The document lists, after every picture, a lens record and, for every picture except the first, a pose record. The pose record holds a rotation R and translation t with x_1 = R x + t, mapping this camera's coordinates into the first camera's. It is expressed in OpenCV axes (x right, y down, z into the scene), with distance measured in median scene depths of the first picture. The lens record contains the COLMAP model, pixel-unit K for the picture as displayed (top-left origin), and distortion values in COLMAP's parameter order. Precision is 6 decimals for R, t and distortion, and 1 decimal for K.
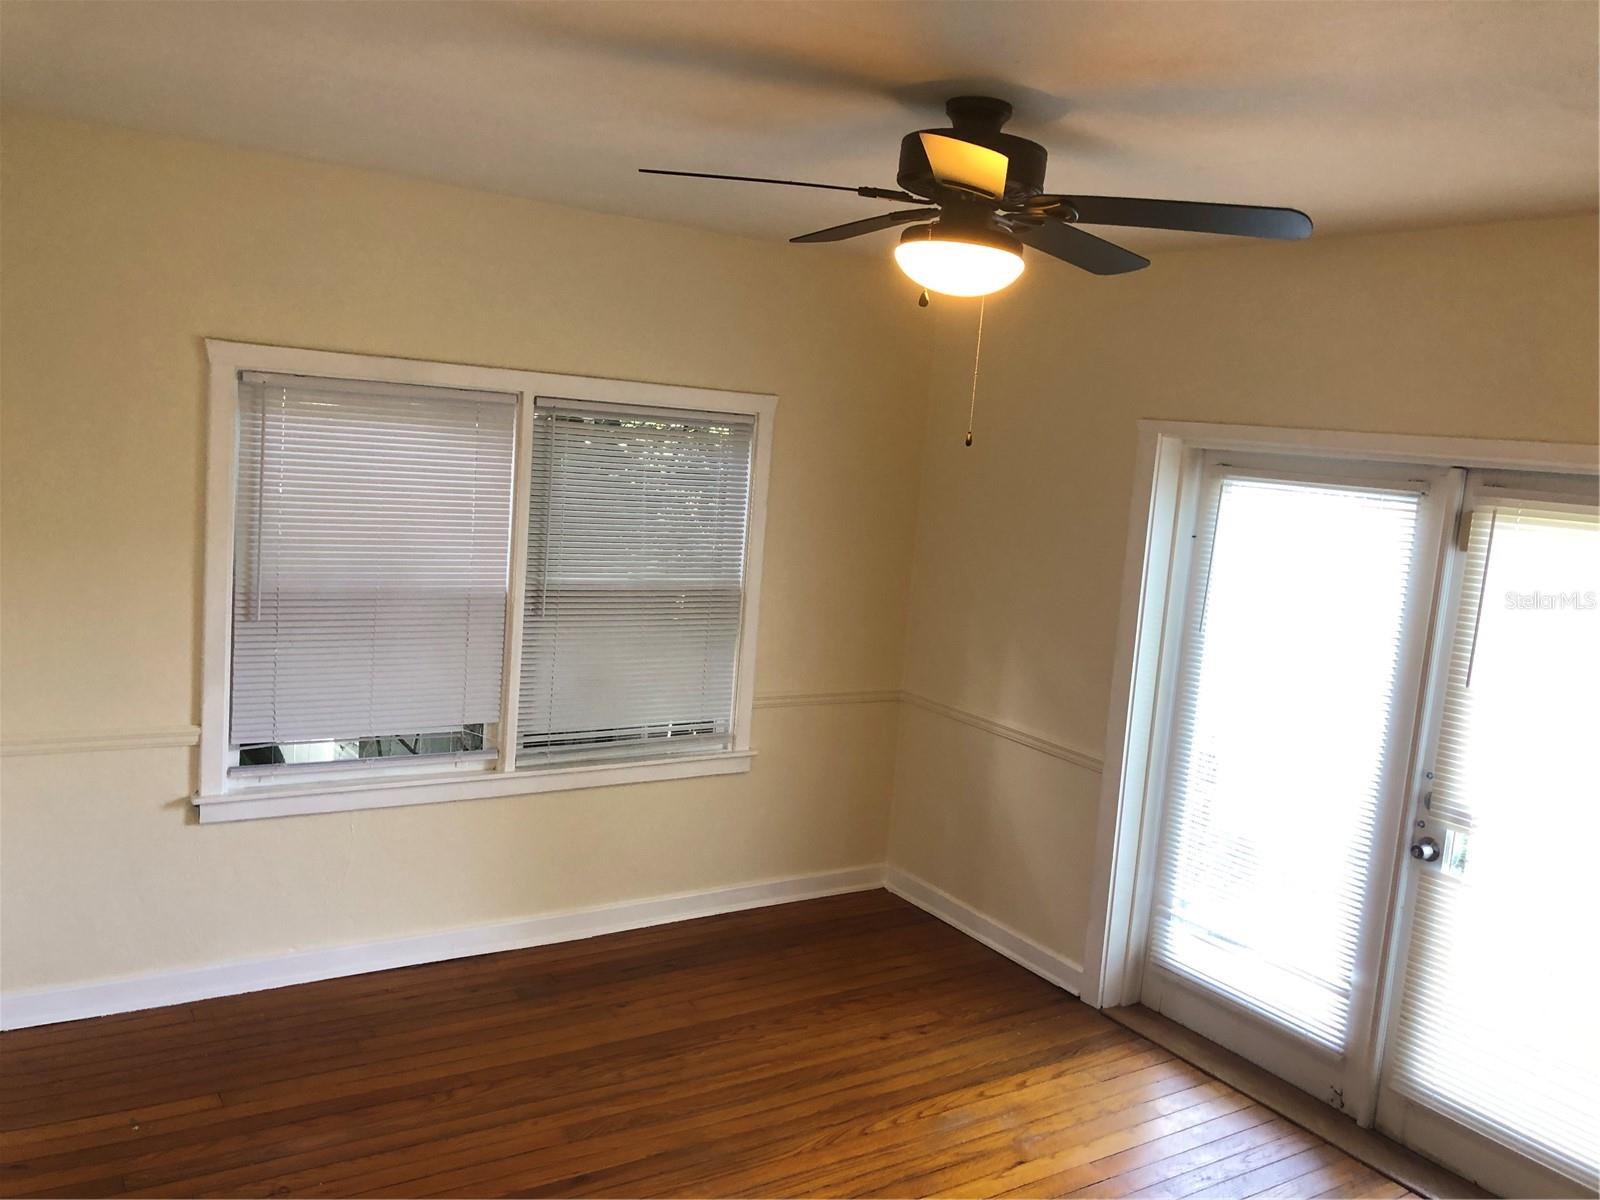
lens RADIAL K [[1273.7, 0, 796.6], [0, 1273.7, 604.4], [0, 0, 1]] dist [0.036694, 0.001266]
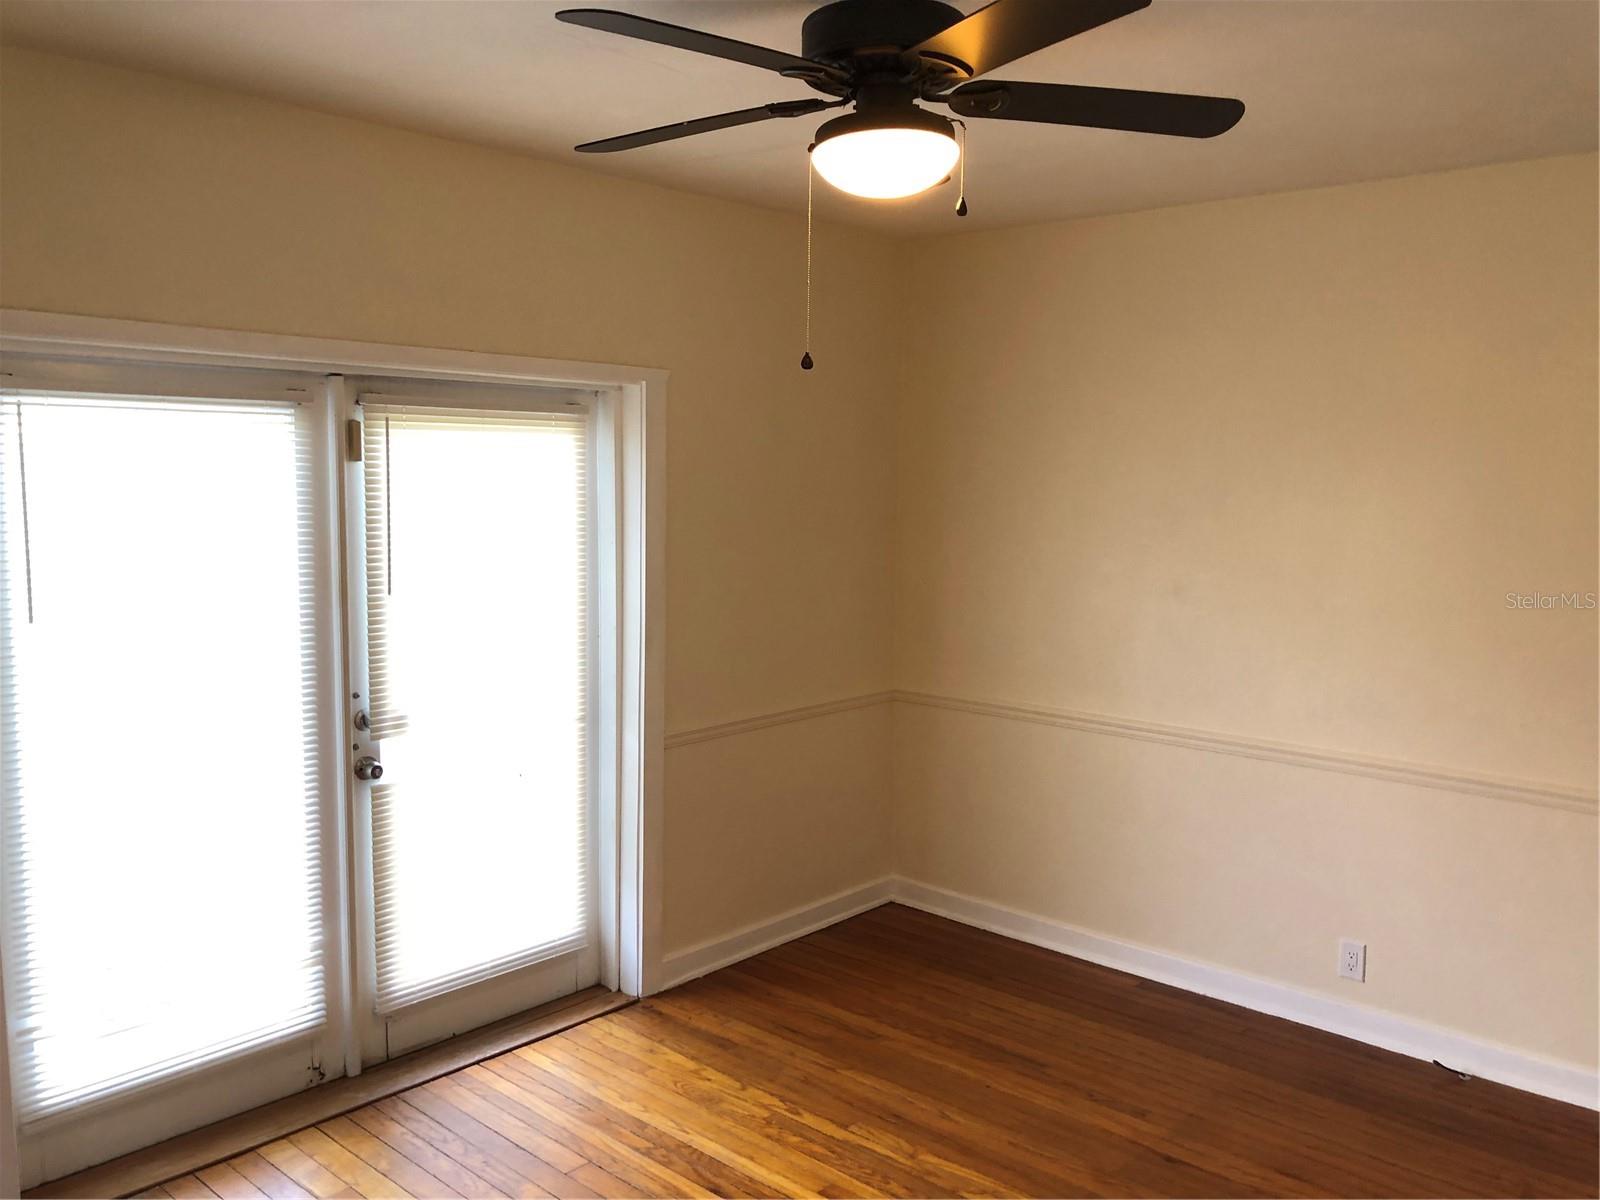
lens RADIAL K [[1349.6, 0, 800.4], [0, 1349.6, 606.2], [0, 0, 1]] dist [0.049143, -0.019485]
pose [[-0.246018, -0.200728, 0.948253, -0.349151], [0.083941, 0.970233, 0.227159, -0.087208], [-0.965624, 0.135483, -0.221846, 0.569464]]
